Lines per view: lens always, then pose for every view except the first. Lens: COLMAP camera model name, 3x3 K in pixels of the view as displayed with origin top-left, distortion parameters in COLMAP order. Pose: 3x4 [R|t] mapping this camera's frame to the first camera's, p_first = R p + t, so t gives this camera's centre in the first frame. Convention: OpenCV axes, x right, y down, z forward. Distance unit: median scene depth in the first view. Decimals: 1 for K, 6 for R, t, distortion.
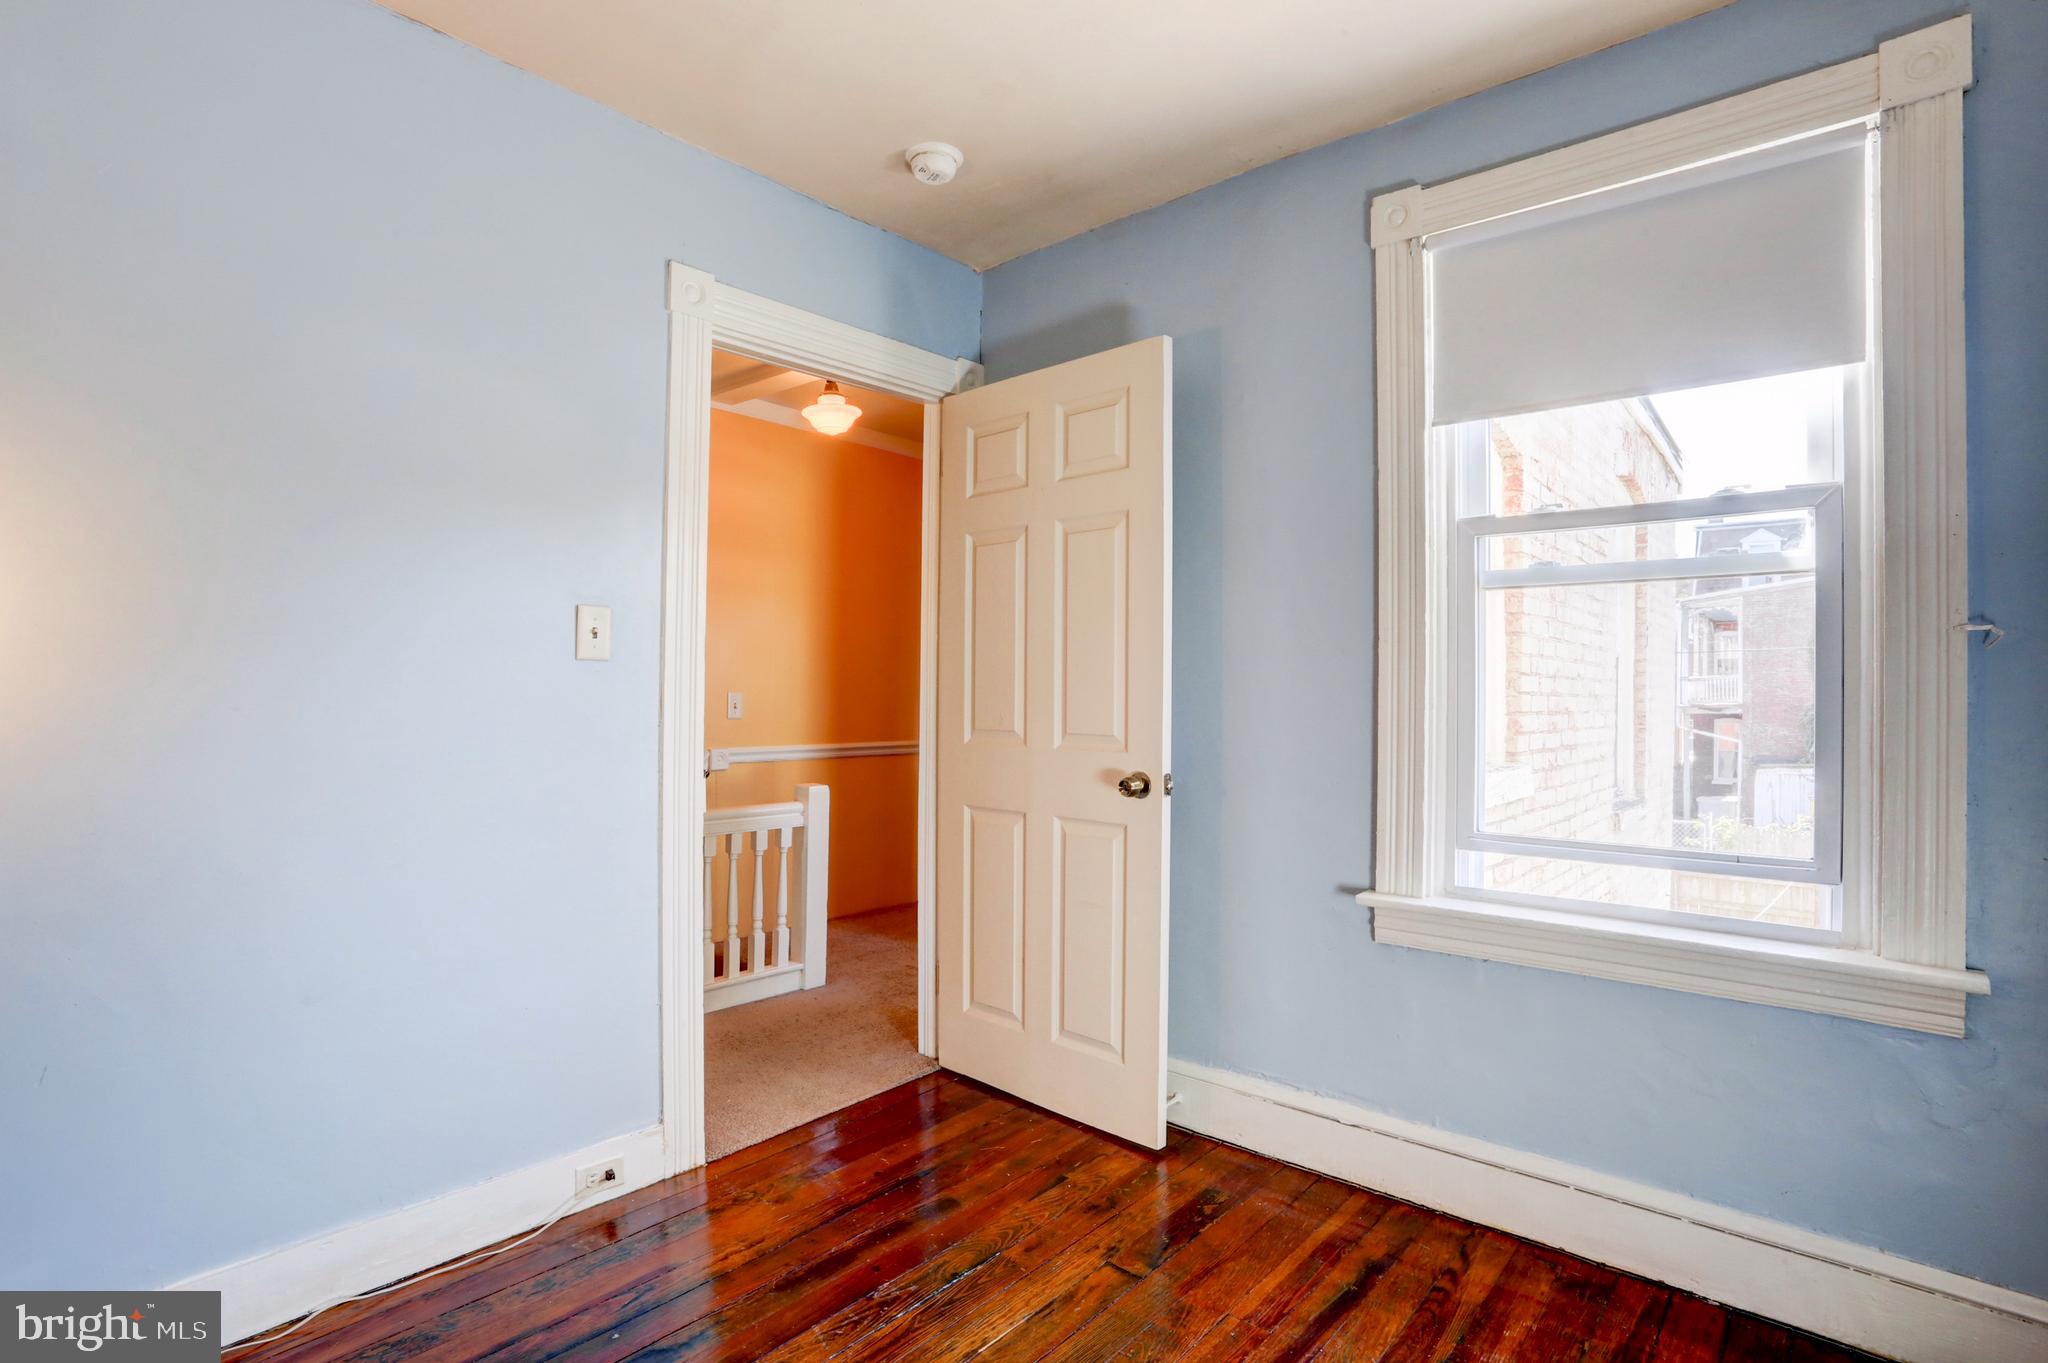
lens RADIAL K [[999.2, 0, 1024.0], [0, 999.2, 681.5], [0, 0, 1]] dist [-0.075349, 0.027526]
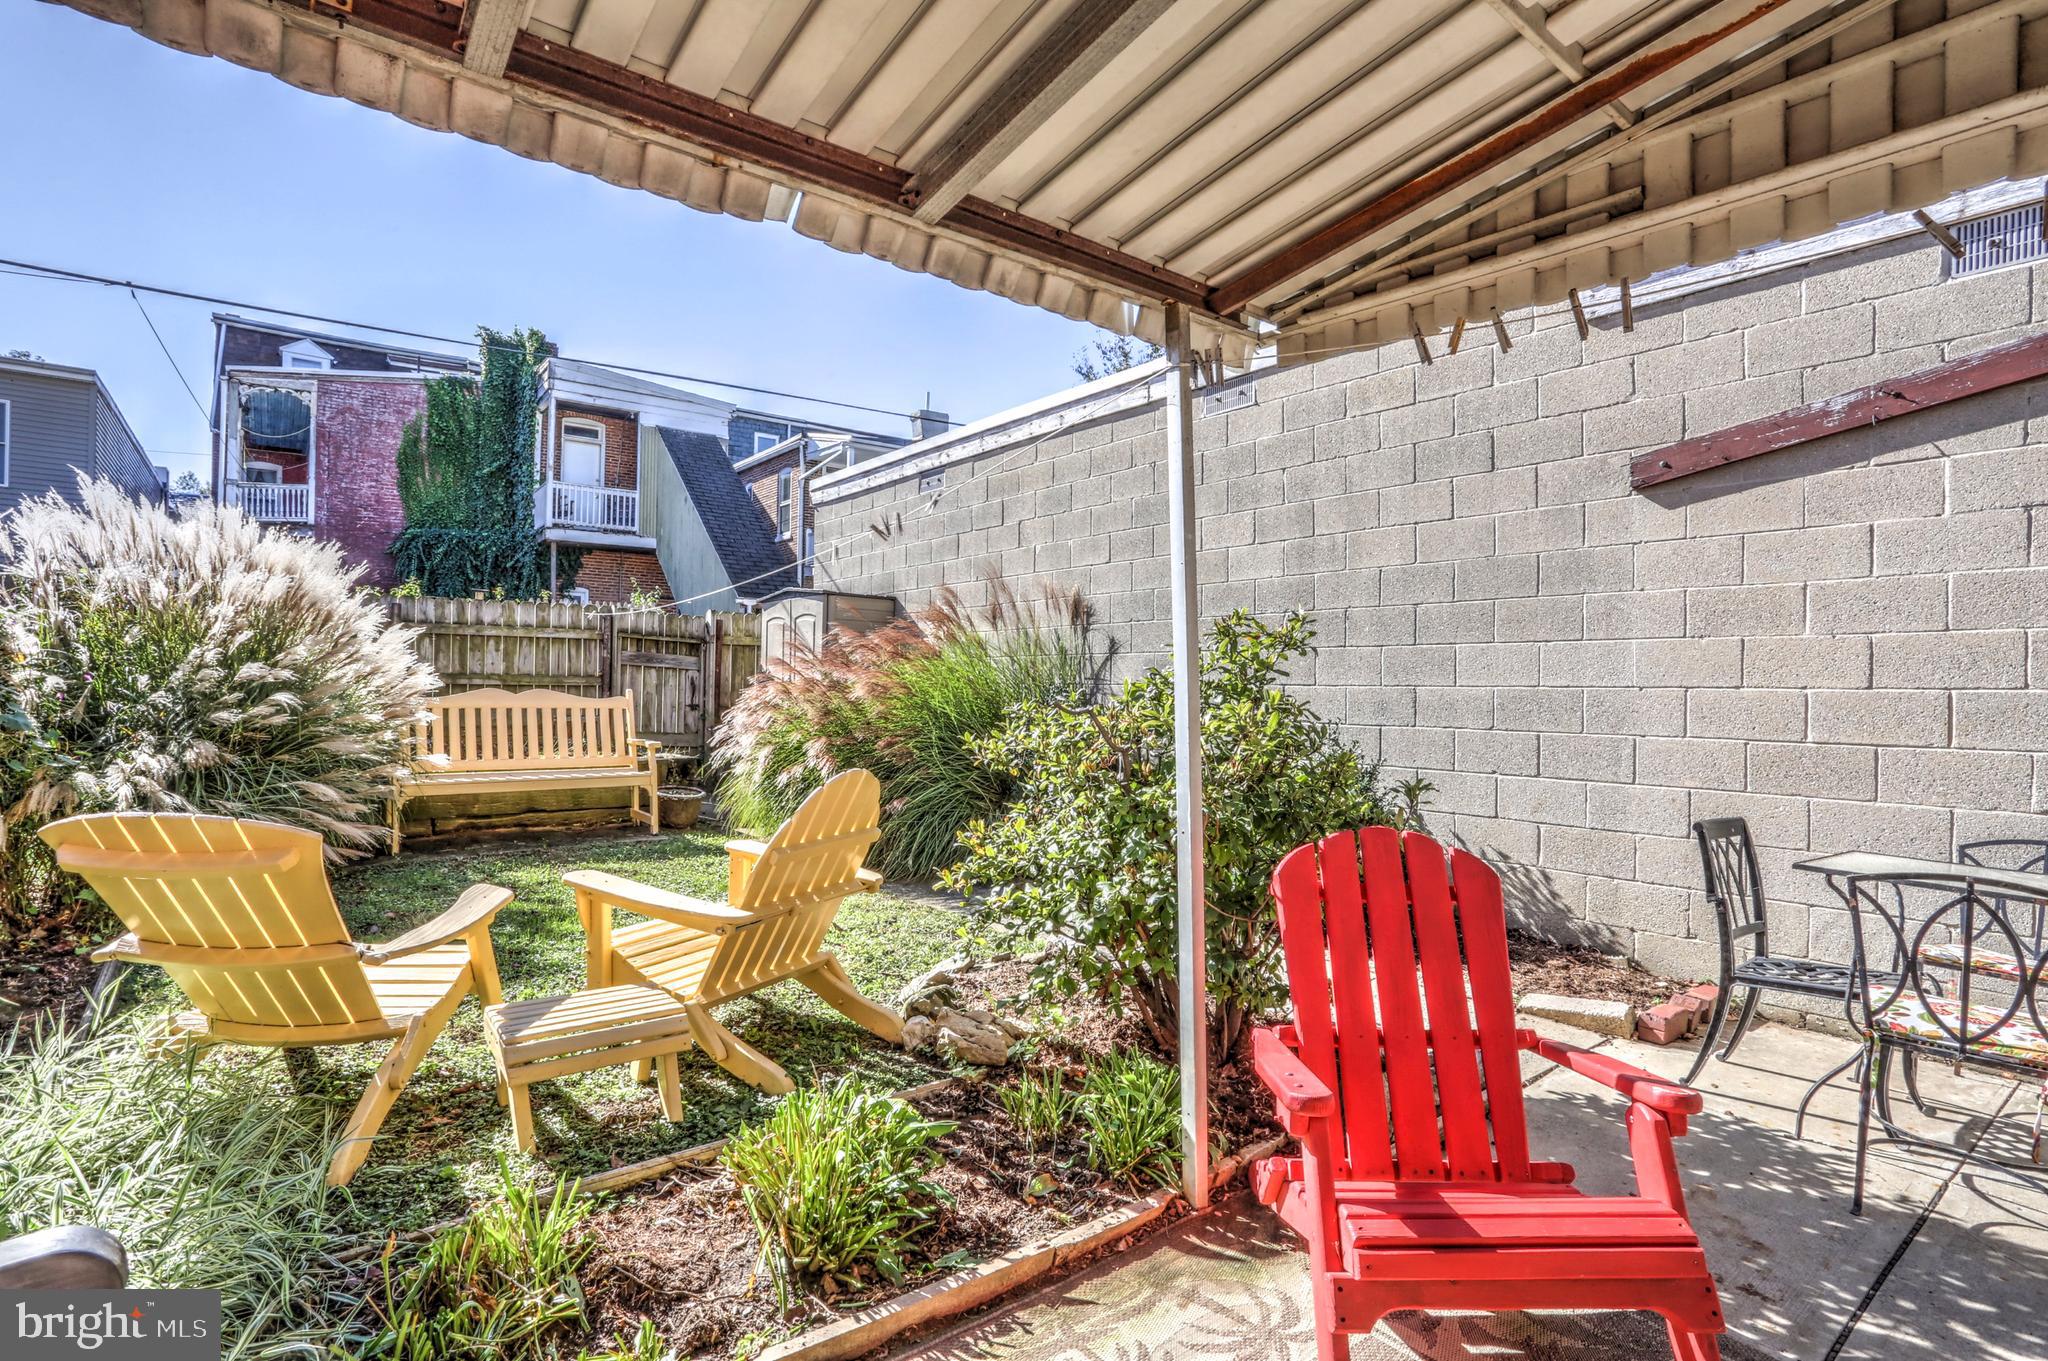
lens RADIAL K [[999.2, 0, 1024.0], [0, 999.2, 680.5], [0, 0, 1]] dist [-0.075349, 0.027526]
pose [[0.186045, -0.001917, 0.982539, 0.116820], [-0.018515, 0.999814, 0.005457, 0.129582], [-0.982367, -0.019207, 0.185975, 0.324908]]
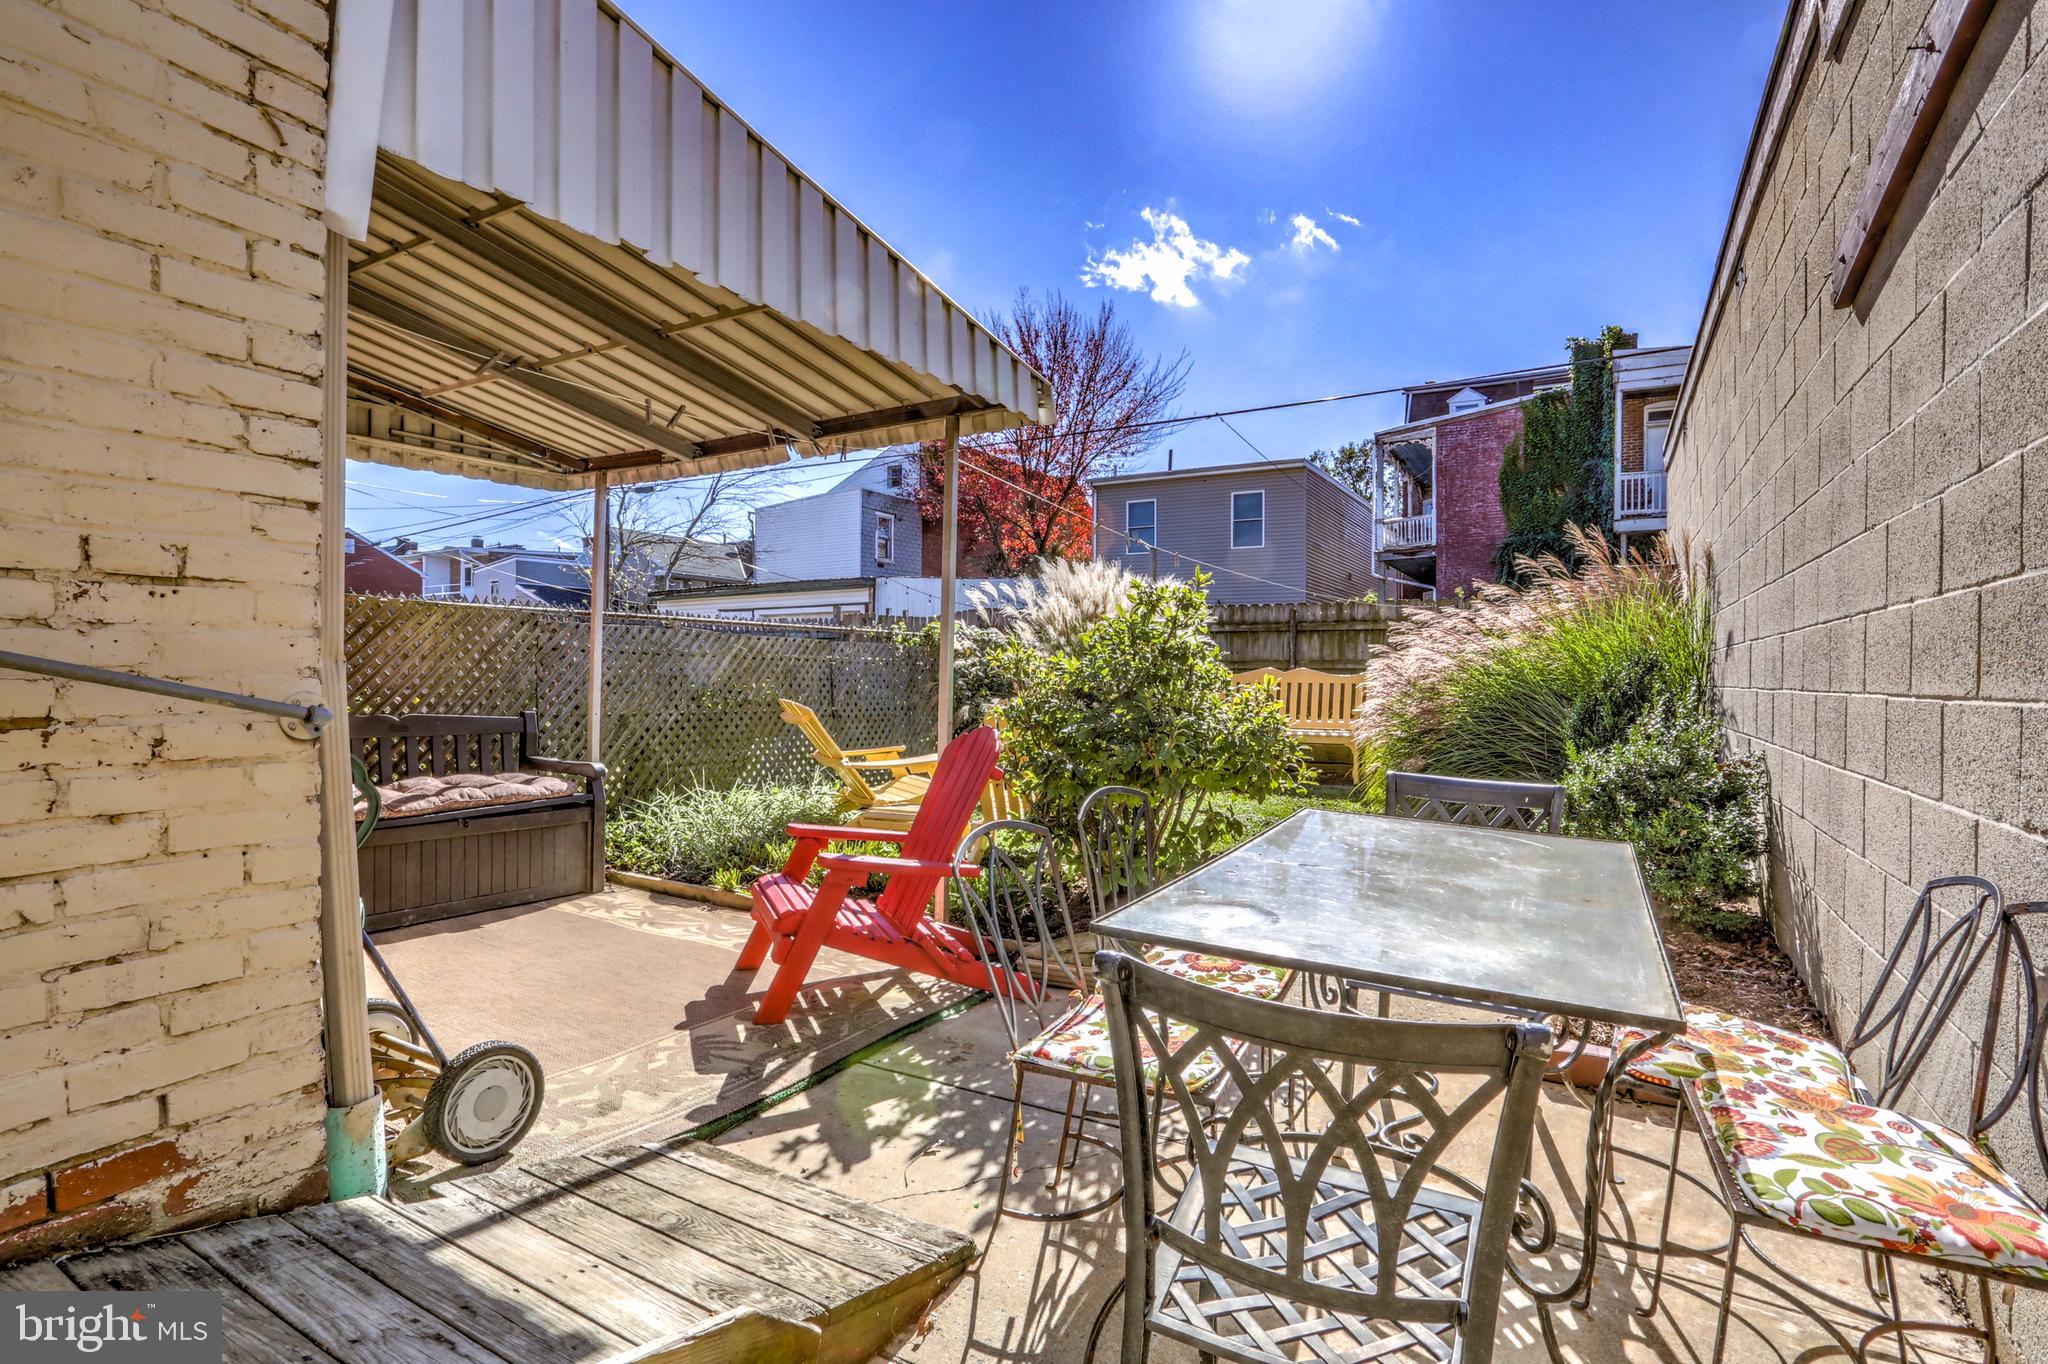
lens RADIAL K [[999.4, 0, 1025.4], [0, 999.4, 687.3], [0, 0, 1]] dist [-0.084769, 0.033963]
pose [[0.982296, -0.010254, 0.187053, 0.193209], [0.006451, 0.999760, 0.020930, 0.134775], [-0.187222, -0.019353, 0.982127, 0.166120]]
